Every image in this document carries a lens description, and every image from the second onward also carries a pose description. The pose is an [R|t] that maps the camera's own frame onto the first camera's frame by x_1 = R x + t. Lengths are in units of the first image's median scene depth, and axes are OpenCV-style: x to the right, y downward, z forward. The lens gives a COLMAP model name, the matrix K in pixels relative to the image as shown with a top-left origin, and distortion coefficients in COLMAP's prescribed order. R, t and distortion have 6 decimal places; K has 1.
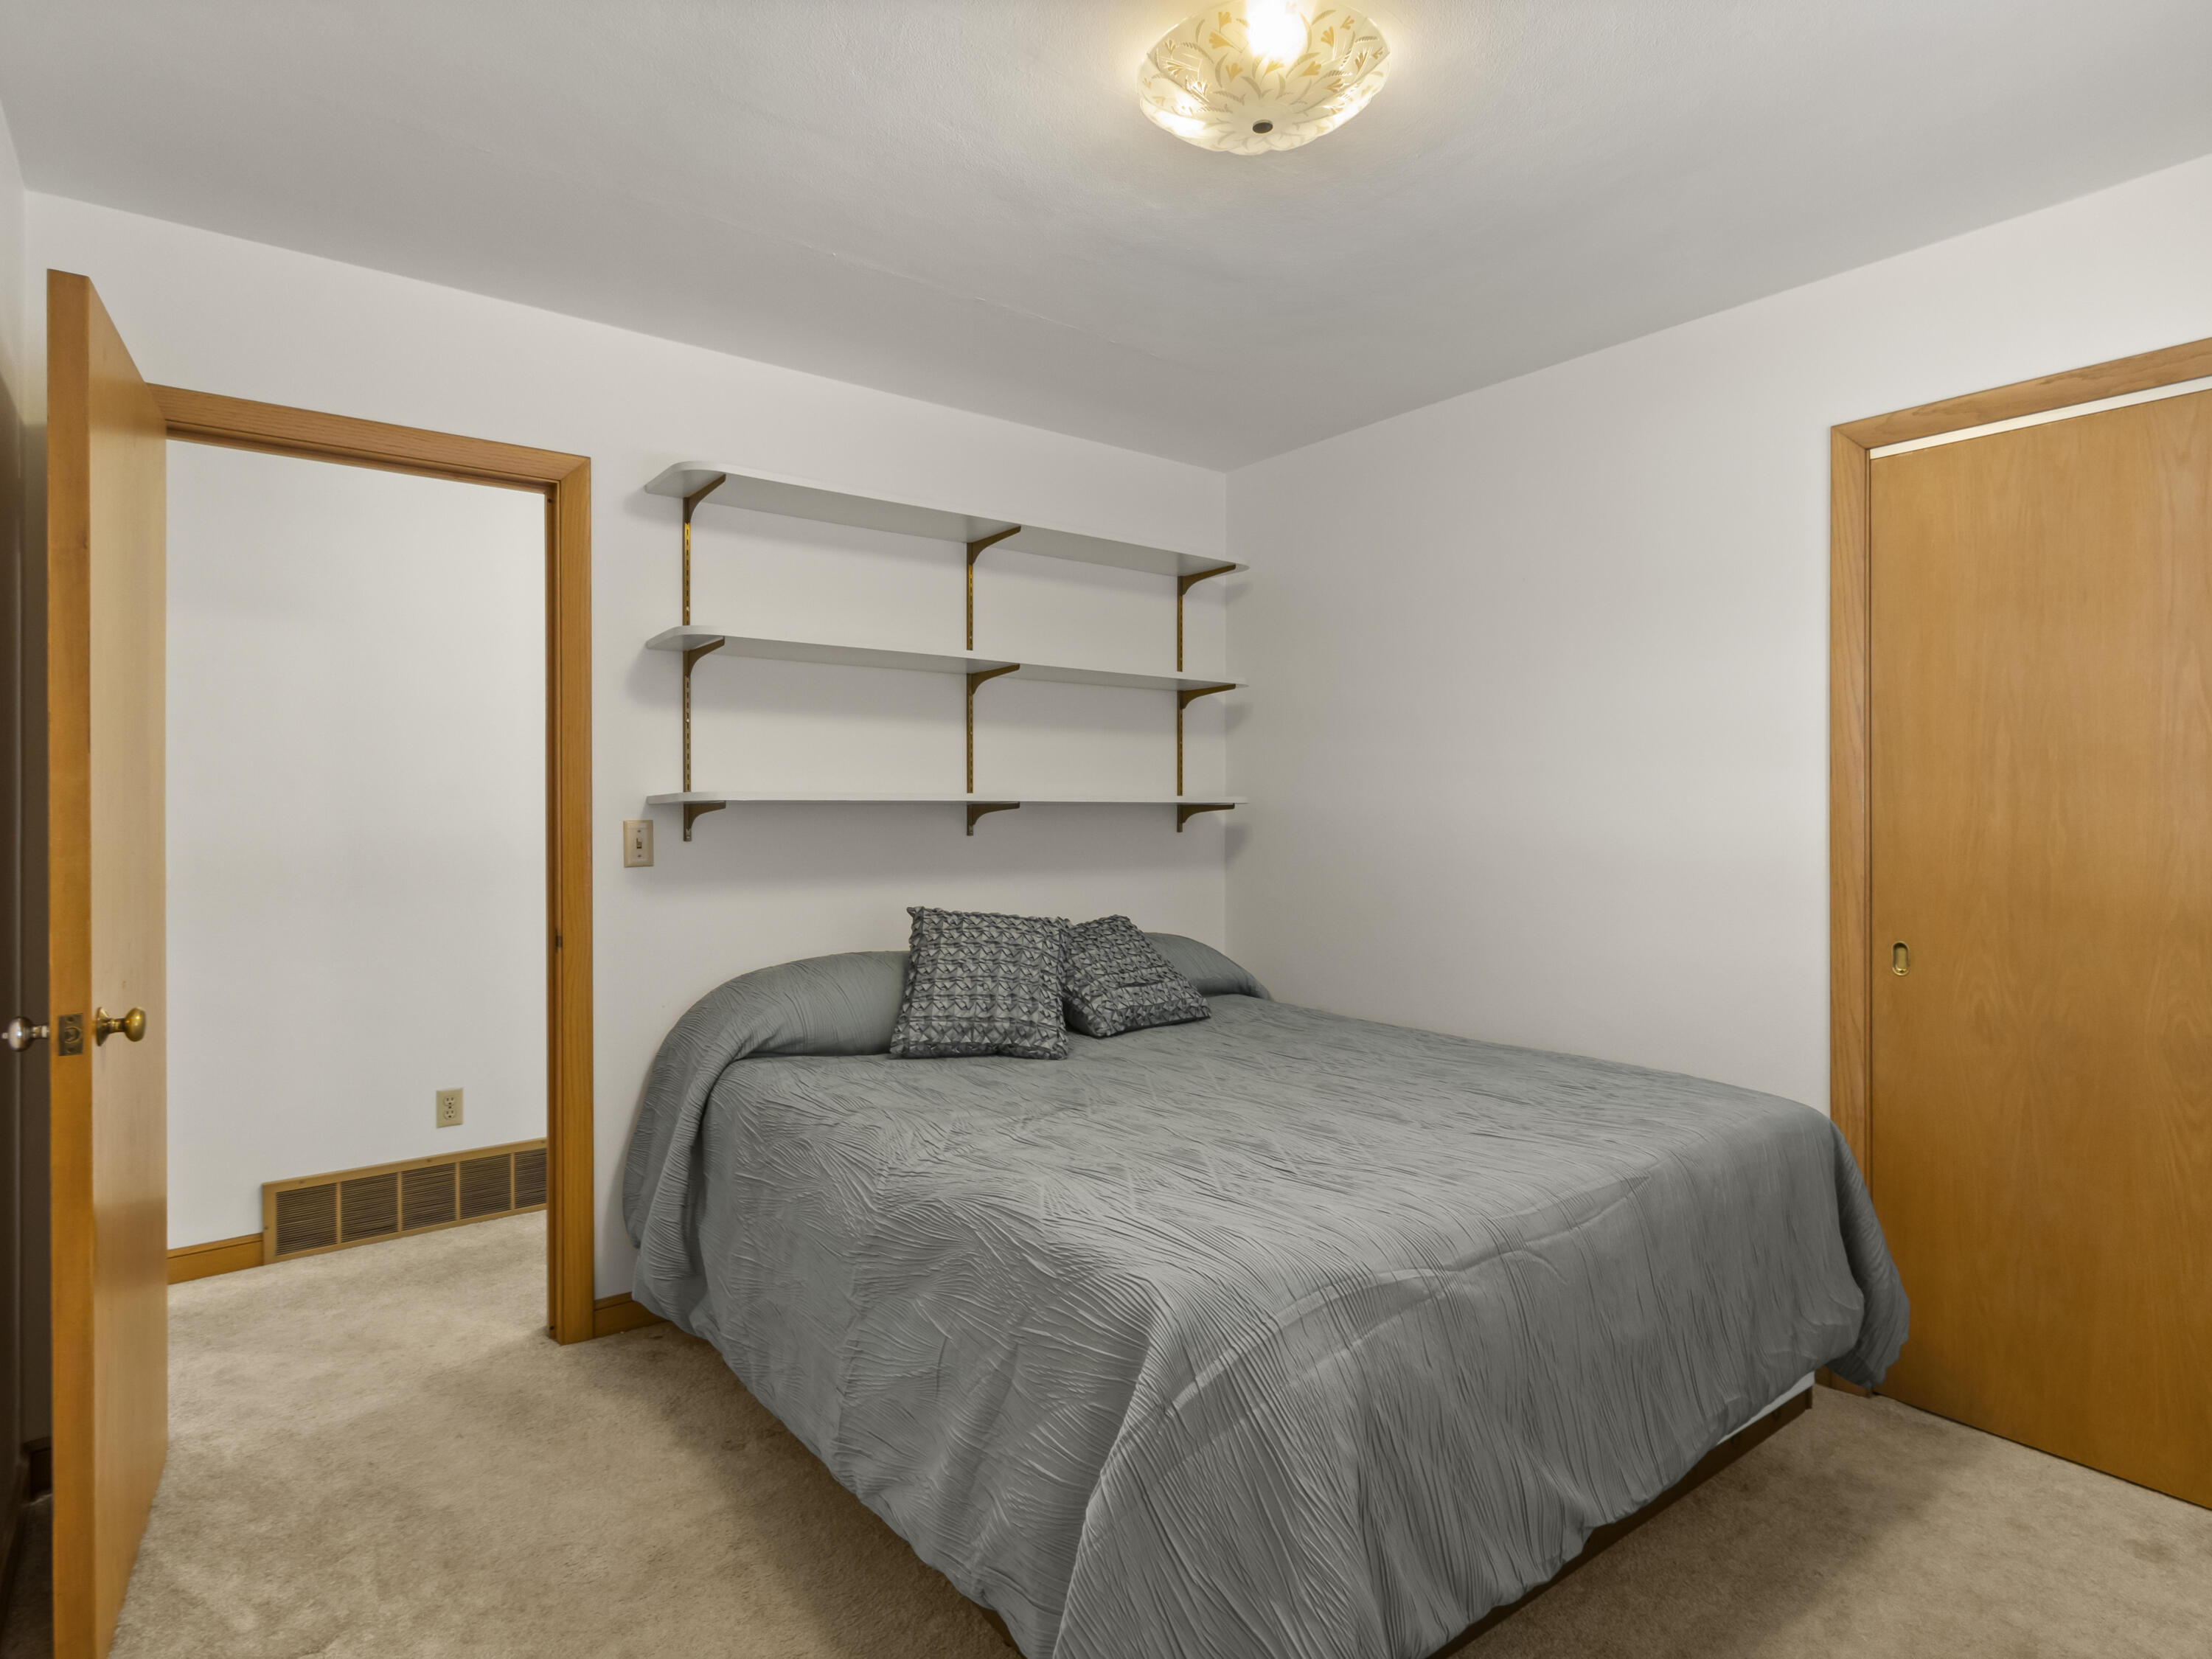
lens RADIAL K [[1187.5, 0, 1109.6], [0, 1187.5, 799.4], [0, 0, 1]] dist [-0.000589, -0.000397]
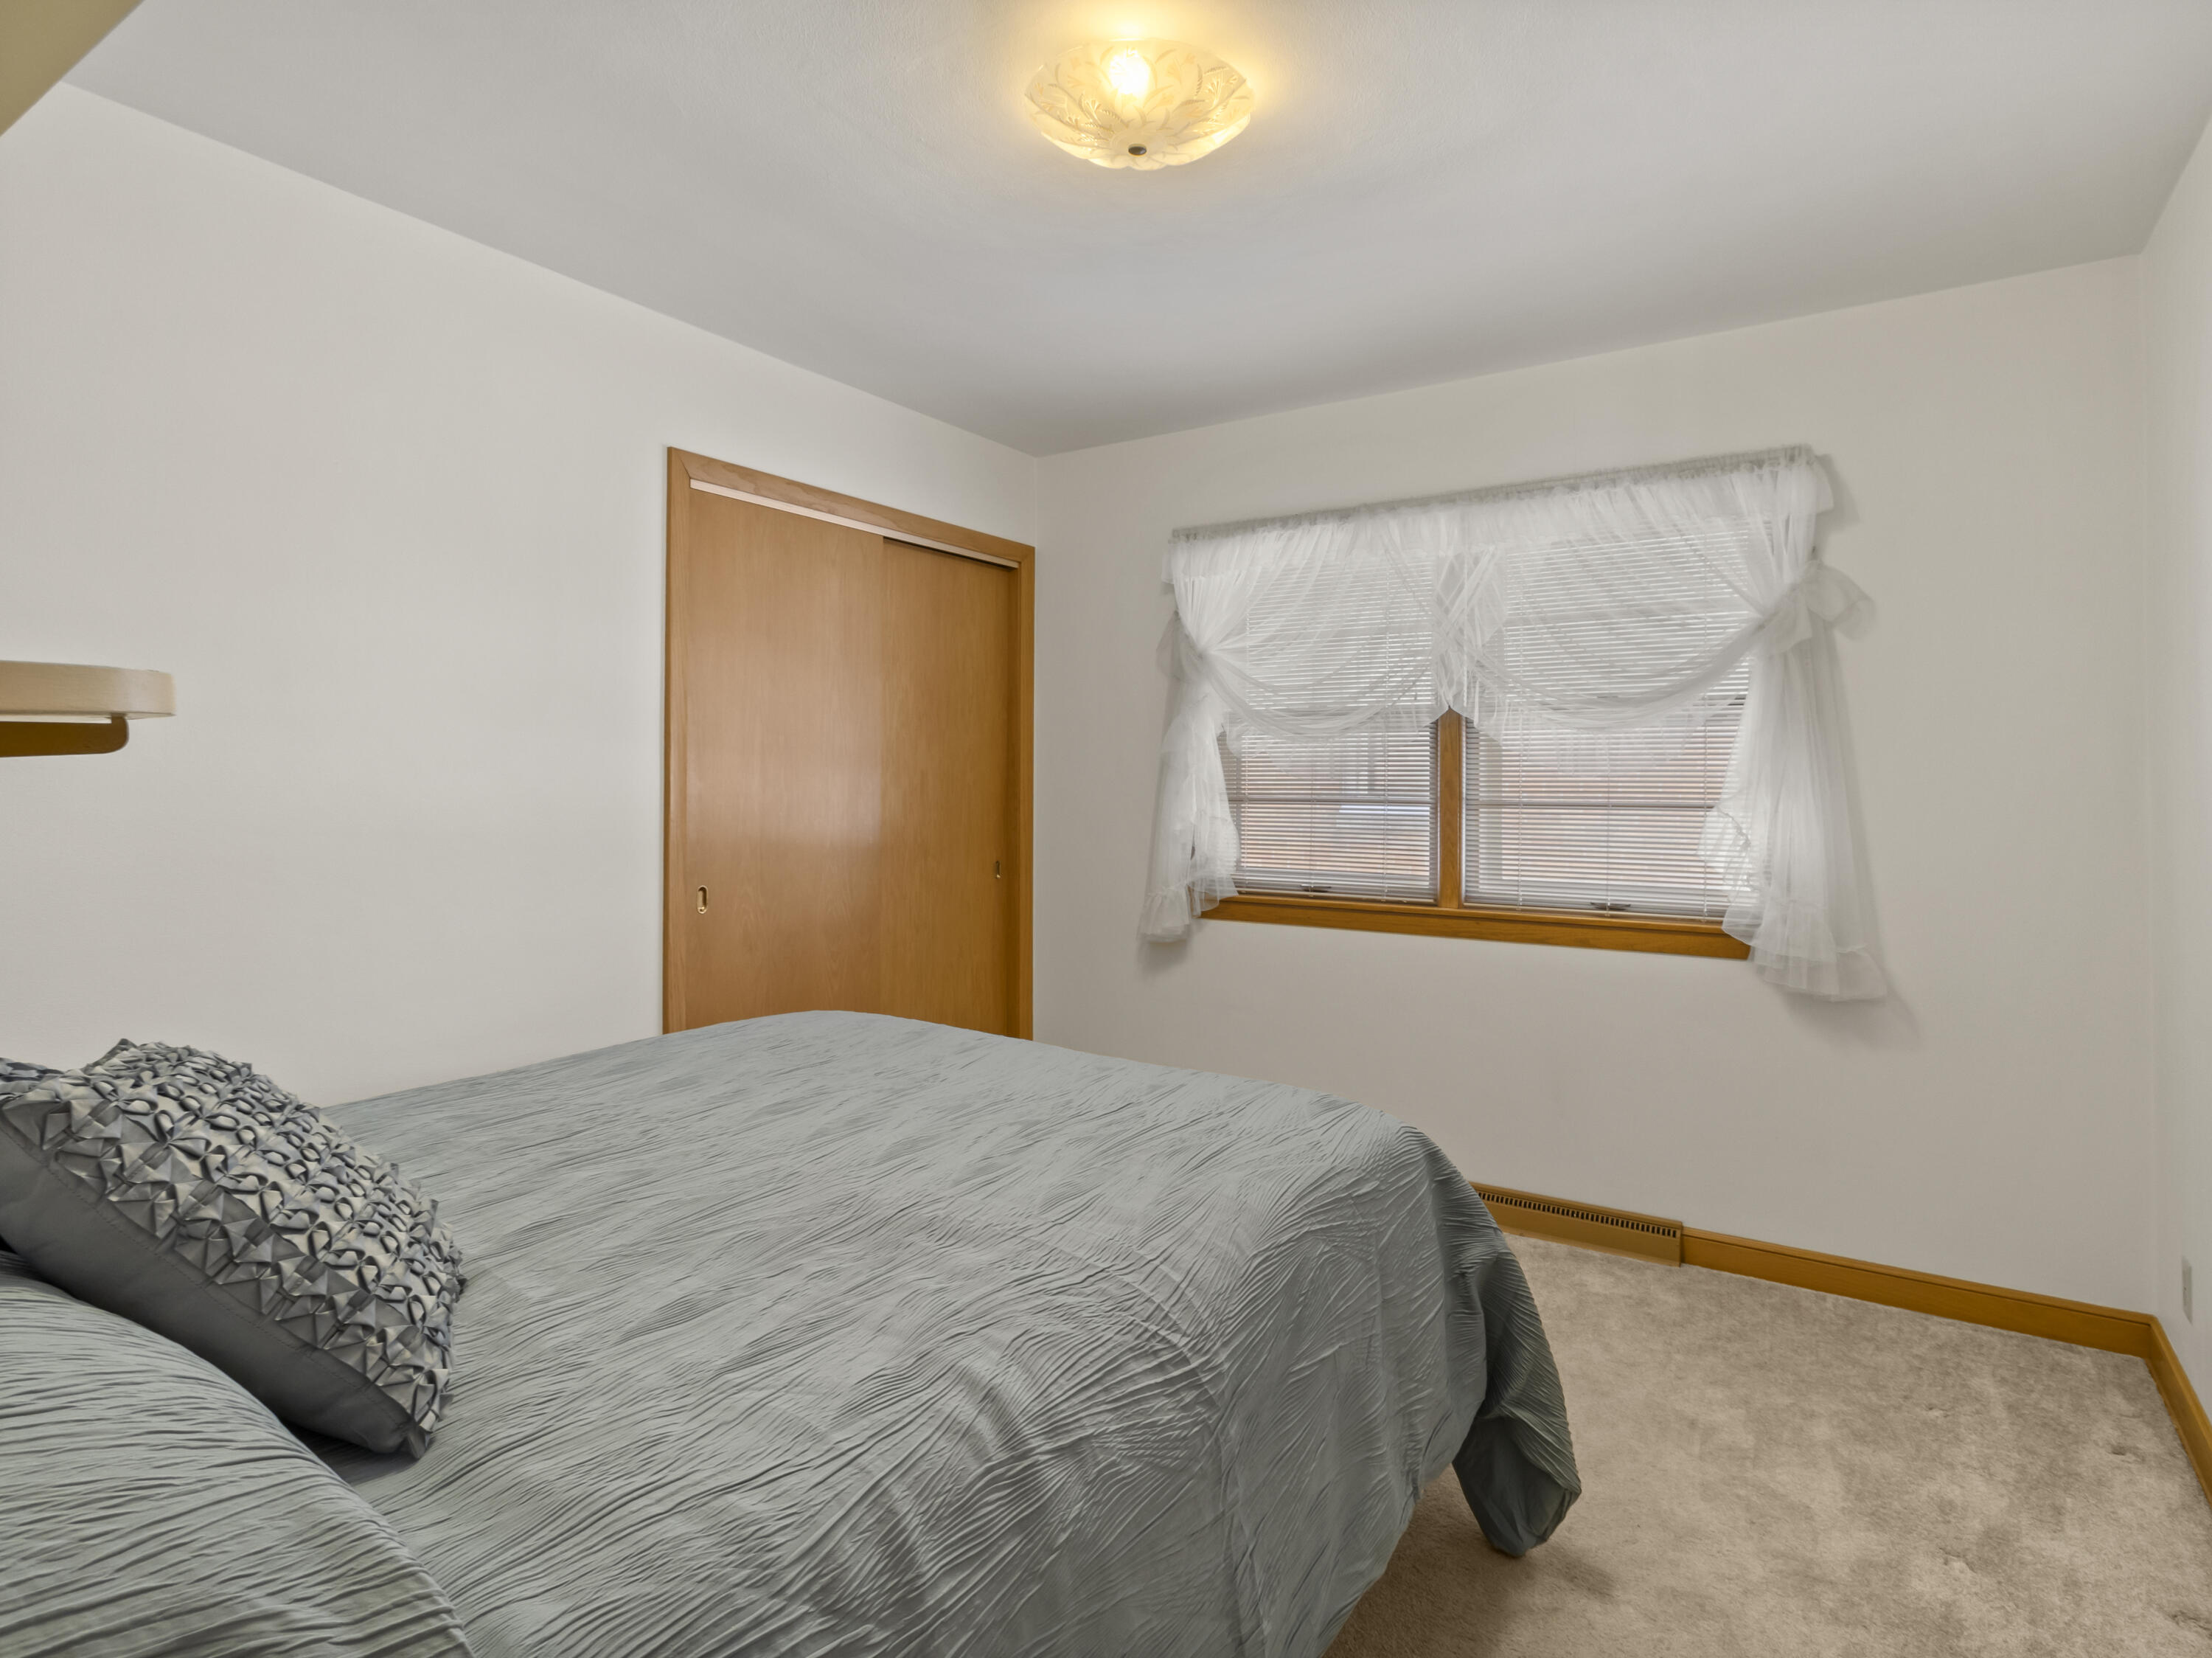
lens RADIAL K [[1187.7, 0, 1109.6], [0, 1187.7, 798.9], [0, 0, 1]] dist [-0.000589, -0.000397]
pose [[-0.326663, -0.011901, 0.945066, -0.833825], [-0.008795, 0.999916, 0.009552, 0.017456], [-0.945100, -0.005191, -0.326740, 1.297054]]
